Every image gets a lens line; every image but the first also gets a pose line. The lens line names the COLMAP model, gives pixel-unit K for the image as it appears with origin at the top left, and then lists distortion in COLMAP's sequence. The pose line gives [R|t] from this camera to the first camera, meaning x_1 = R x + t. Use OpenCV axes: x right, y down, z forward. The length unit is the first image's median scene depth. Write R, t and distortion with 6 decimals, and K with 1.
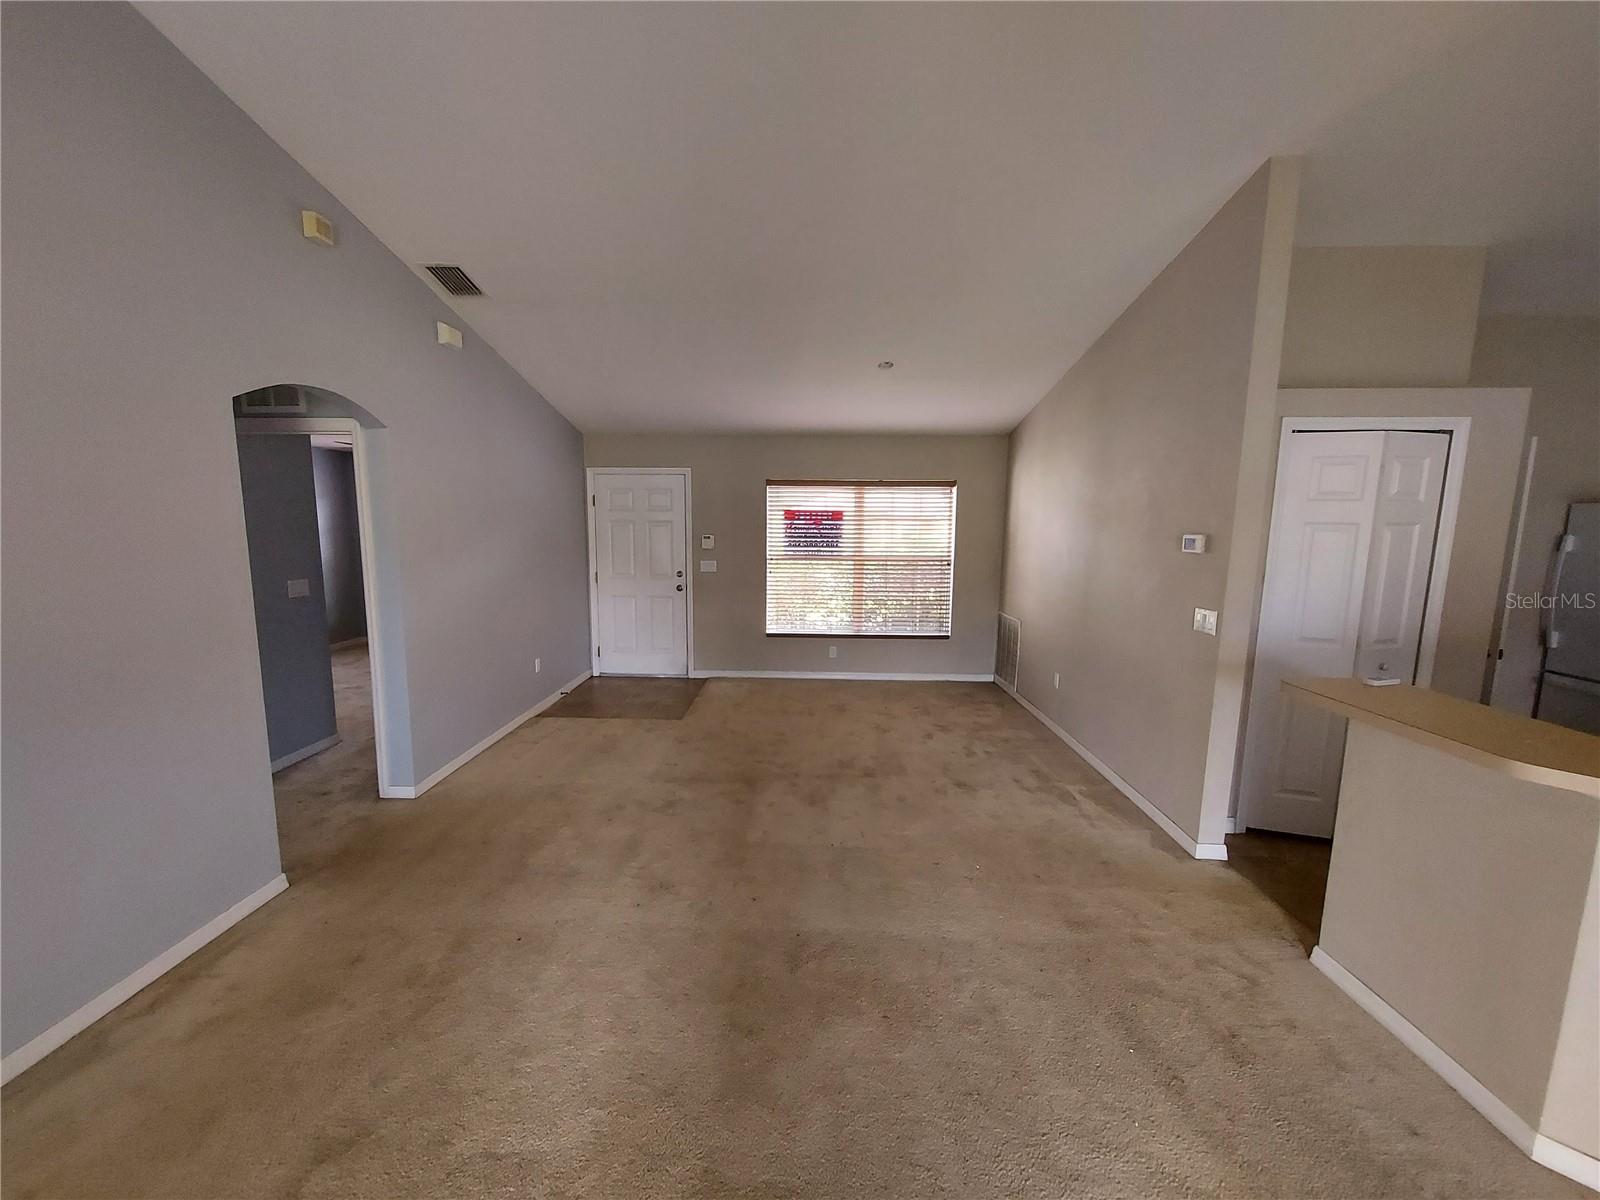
lens RADIAL K [[627.8, 0, 800.4], [0, 627.8, 598.0], [0, 0, 1]] dist [0.004073, 0.000787]
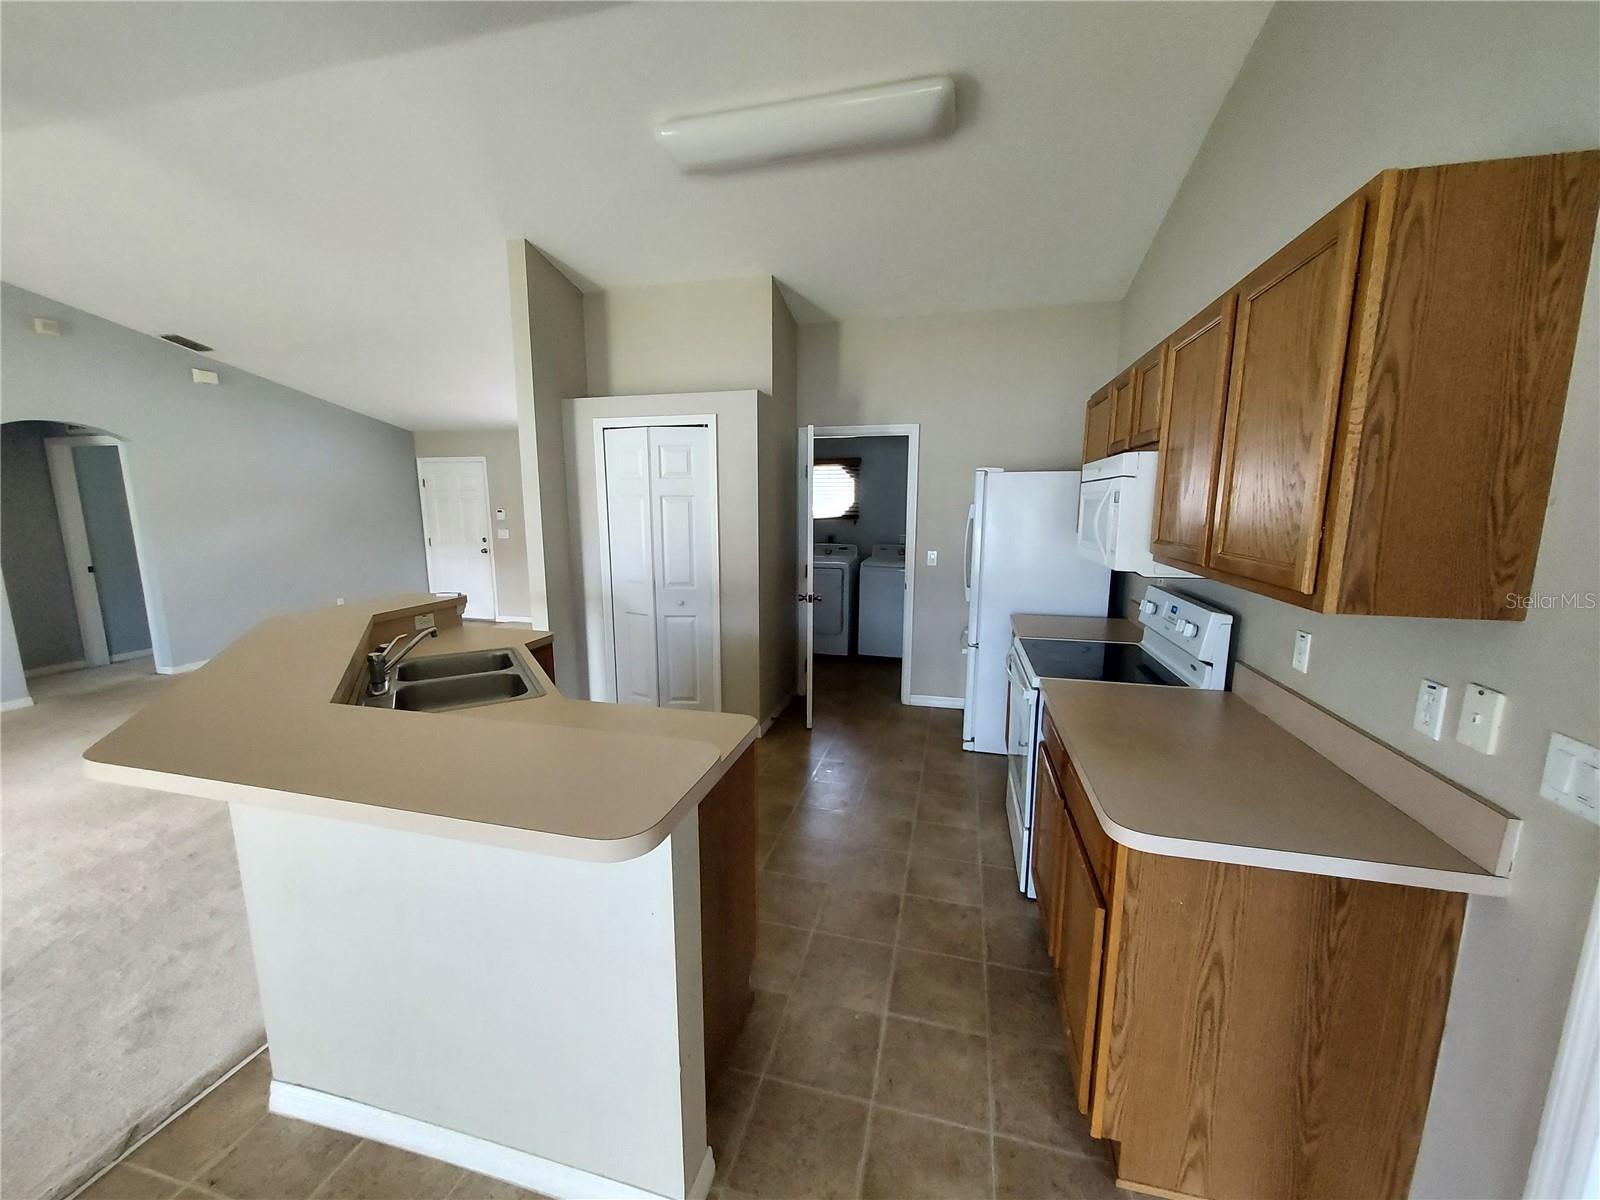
lens RADIAL K [[627.8, 0, 803.7], [0, 627.8, 605.4], [0, 0, 1]] dist [0.004073, 0.000787]
pose [[0.968671, 0.036365, -0.245672, 0.772230], [-0.023875, 0.998275, 0.053630, 0.010551], [0.247199, -0.046084, 0.967868, -0.085839]]
